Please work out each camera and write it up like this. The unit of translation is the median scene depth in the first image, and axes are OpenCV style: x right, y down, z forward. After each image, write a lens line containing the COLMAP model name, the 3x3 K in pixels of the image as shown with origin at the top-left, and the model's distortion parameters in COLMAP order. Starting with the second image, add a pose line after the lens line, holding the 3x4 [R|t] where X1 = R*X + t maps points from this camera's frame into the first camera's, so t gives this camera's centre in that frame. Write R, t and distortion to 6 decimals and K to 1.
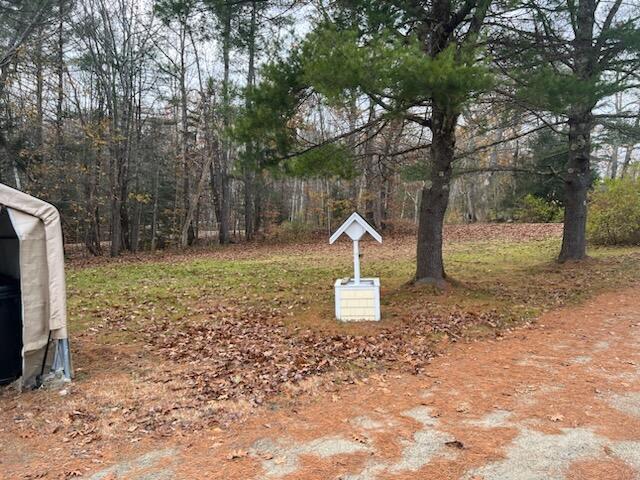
lens RADIAL K [[487.5, 0, 320.0], [0, 487.5, 240.0], [0, 0, 1]] dist [0.002557, 0.001527]
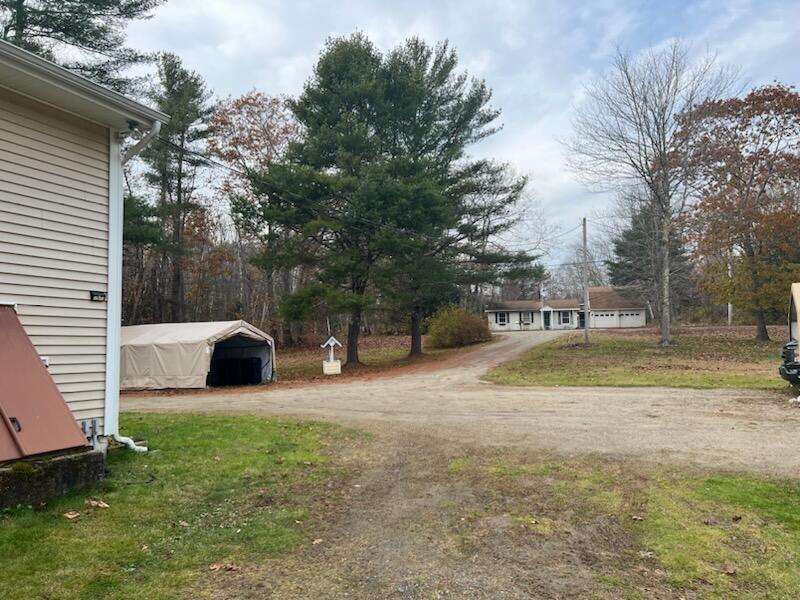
lens RADIAL K [[609.4, 0, 400.0], [0, 609.4, 300.0], [0, 0, 1]] dist [0.002557, 0.001527]
pose [[0.935256, 0.003236, 0.353958, -0.778269], [0.029114, 0.995867, -0.086031, 0.046105], [-0.352773, 0.090766, 0.931296, -2.342248]]
